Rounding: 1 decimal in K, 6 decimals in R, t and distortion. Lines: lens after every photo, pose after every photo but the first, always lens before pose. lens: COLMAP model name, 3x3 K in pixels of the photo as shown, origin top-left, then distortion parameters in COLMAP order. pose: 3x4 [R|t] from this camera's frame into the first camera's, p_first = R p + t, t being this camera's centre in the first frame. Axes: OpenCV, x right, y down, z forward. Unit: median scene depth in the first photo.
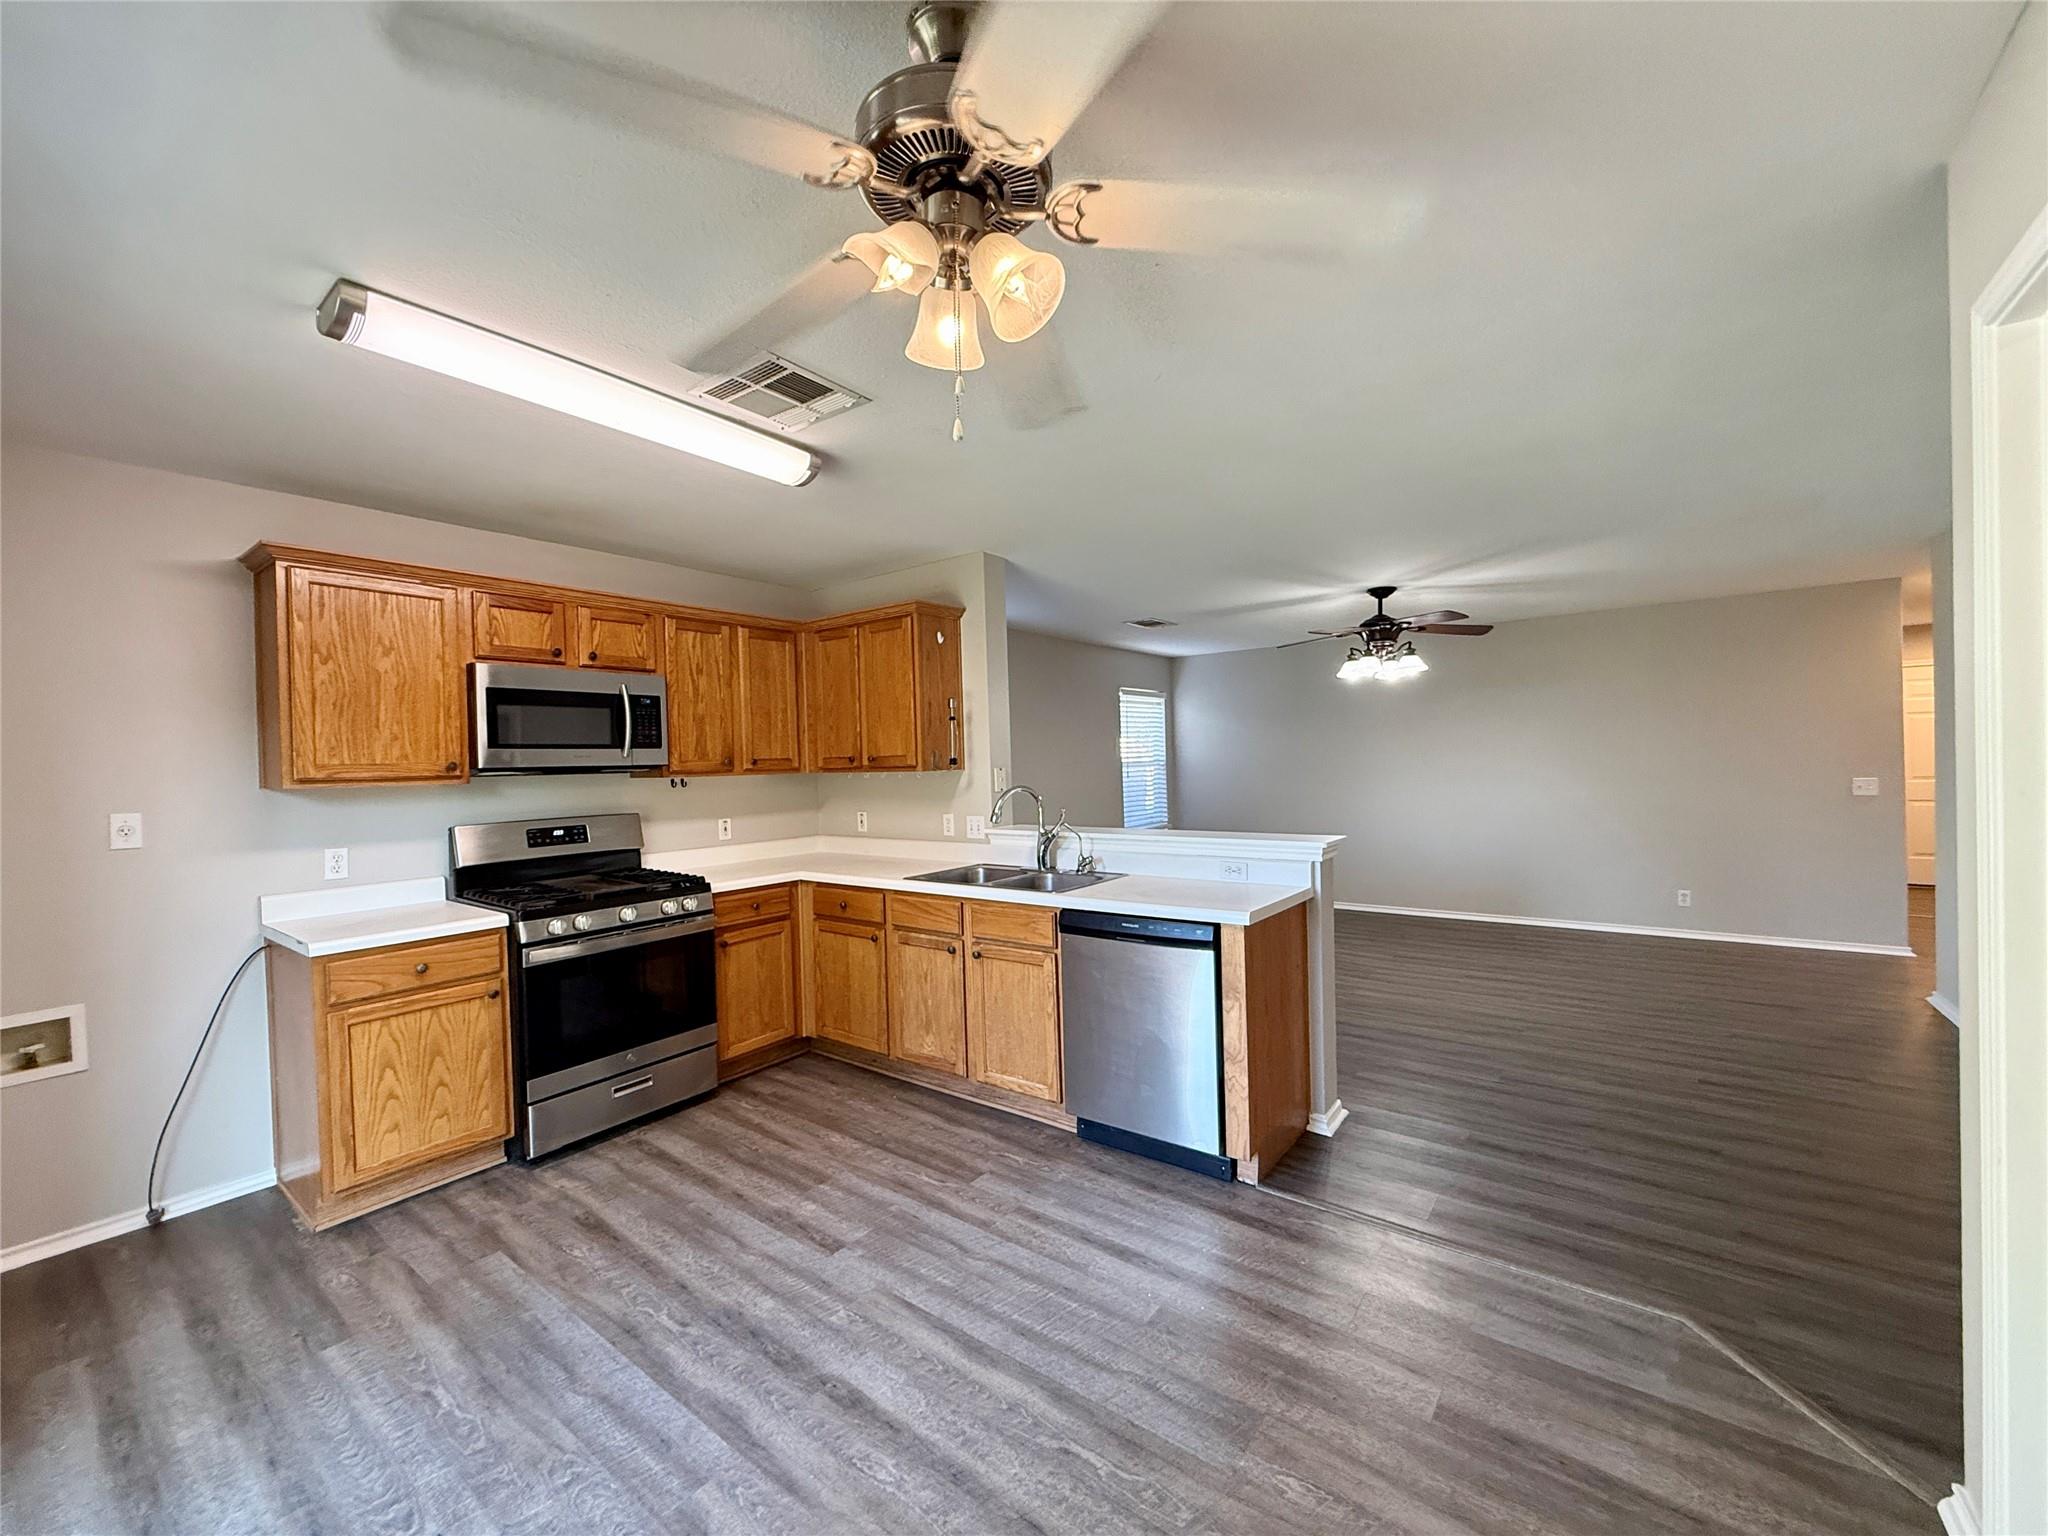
lens RADIAL K [[814.7, 0, 1021.2], [0, 814.7, 769.0], [0, 0, 1]] dist [0.000006, 0.000227]
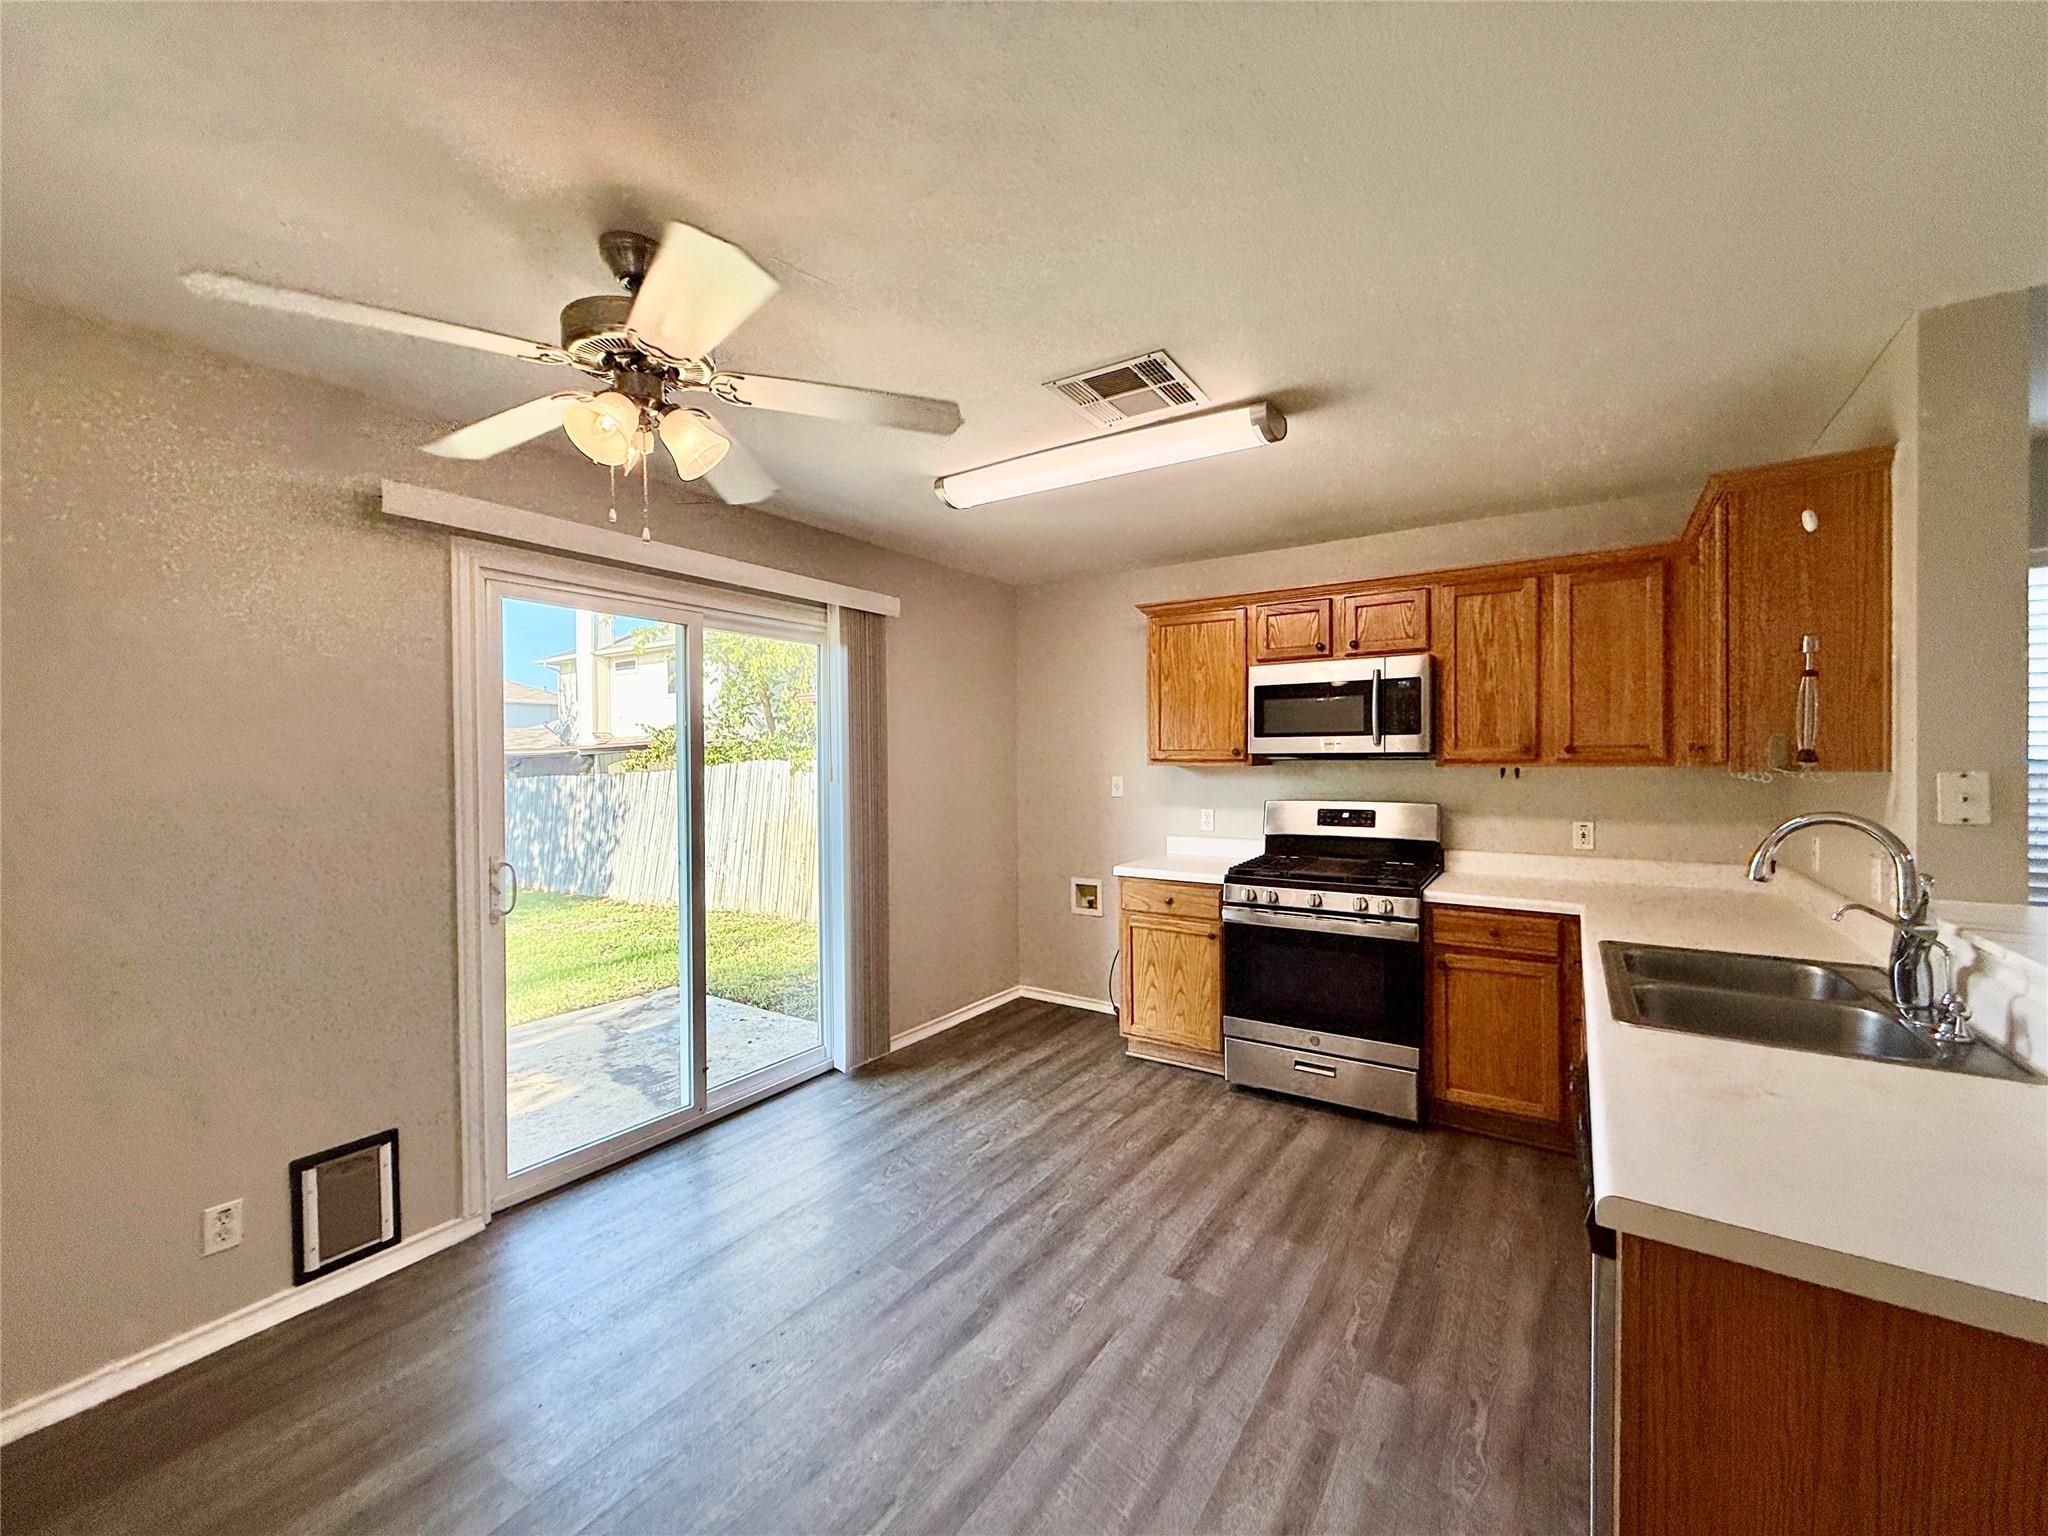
lens RADIAL K [[813.1, 0, 1024.0], [0, 813.1, 768.0], [0, 0, 1]] dist [0.002241, 0.000565]
pose [[0.053246, 0.036611, -0.997910, 0.572646], [-0.004607, 0.999326, 0.036417, -0.023887], [0.998571, 0.002658, 0.053378, 0.653344]]
